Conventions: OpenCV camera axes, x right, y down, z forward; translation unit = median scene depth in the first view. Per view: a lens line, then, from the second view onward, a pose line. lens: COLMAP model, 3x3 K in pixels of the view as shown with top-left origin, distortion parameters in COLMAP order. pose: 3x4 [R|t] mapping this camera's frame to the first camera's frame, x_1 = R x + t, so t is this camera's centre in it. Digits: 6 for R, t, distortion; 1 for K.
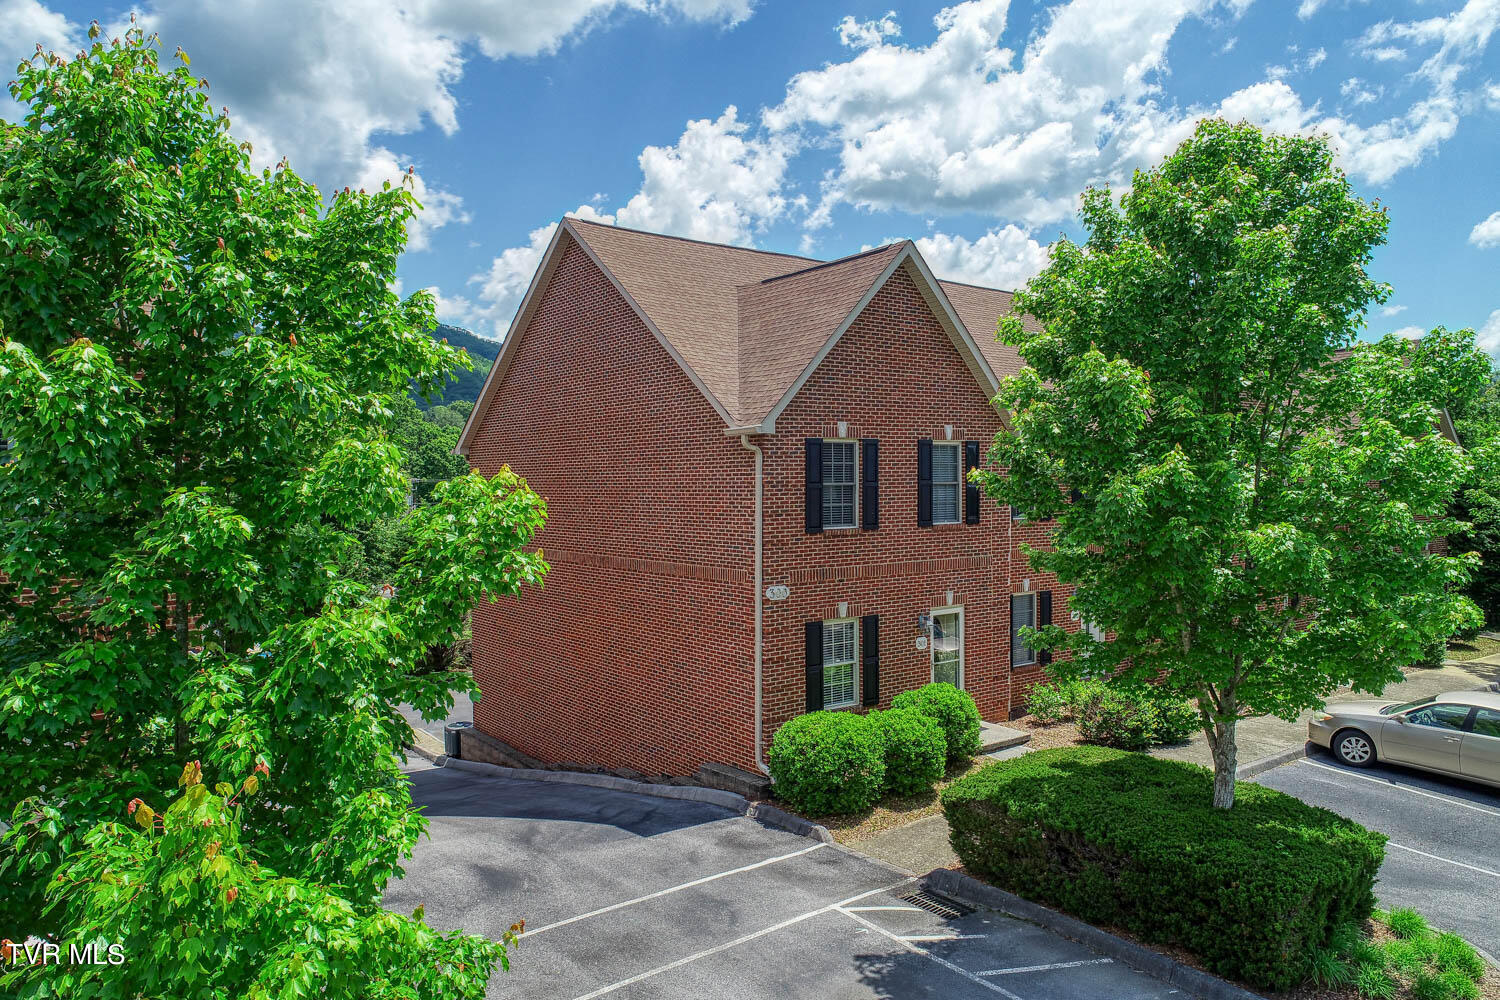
lens RADIAL K [[1073.8, 0, 750.0], [0, 1073.8, 500.0], [0, 0, 1]] dist [0.193627, -0.000375]
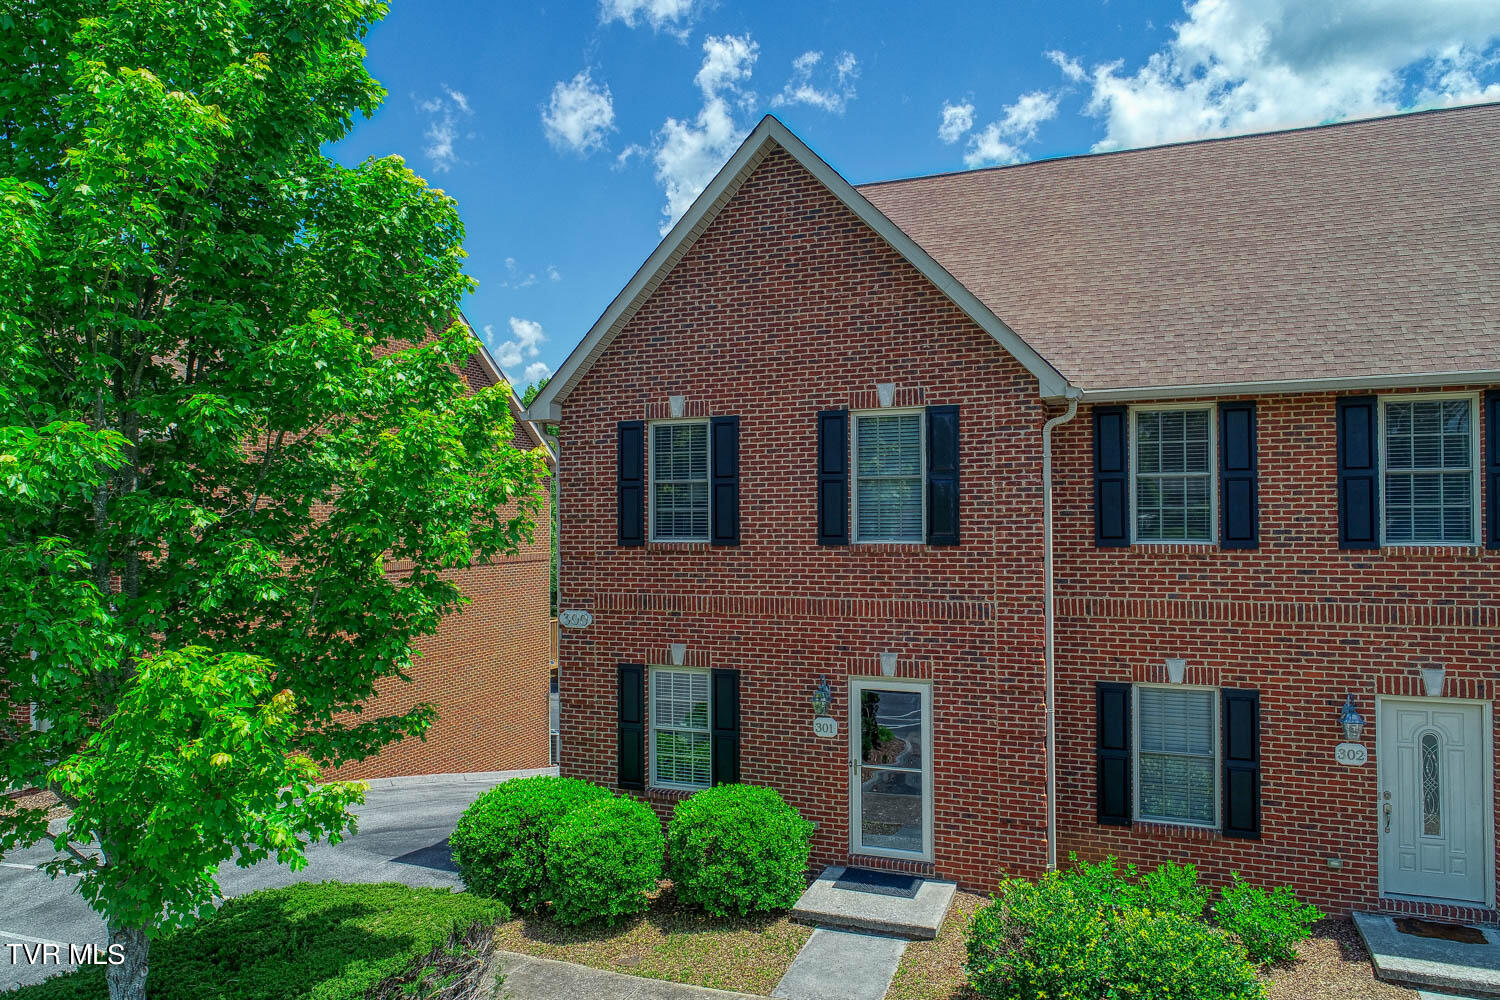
lens RADIAL K [[1028.4, 0, 742.8], [0, 1028.4, 488.6], [0, 0, 1]] dist [0.004489, -0.001667]
pose [[0.488010, 0.002185, -0.872835, 0.681435], [0.000218, 0.999997, 0.002626, -0.011263], [0.872838, -0.001472, 0.488008, 0.669943]]
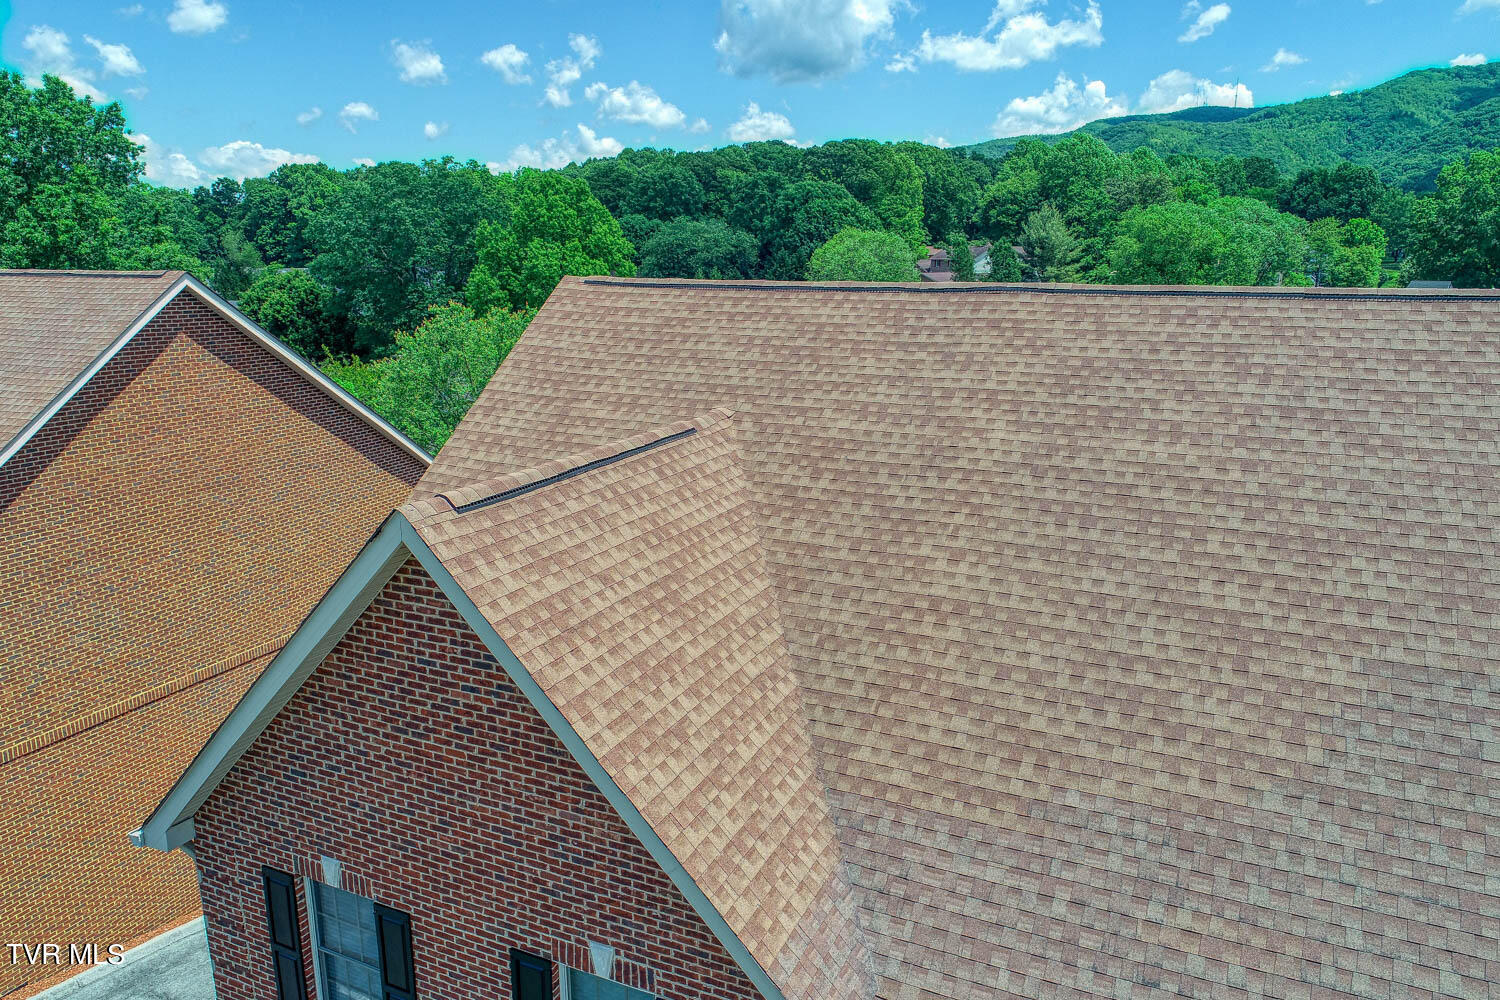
lens RADIAL K [[1028.4, 0, 742.8], [0, 1028.4, 488.6], [0, 0, 1]] dist [0.004489, -0.001667]
pose [[0.436809, 0.237792, -0.867556, 0.506689], [-0.001530, 0.964623, 0.263627, -0.340842], [0.899553, -0.113827, 0.421720, 0.947941]]
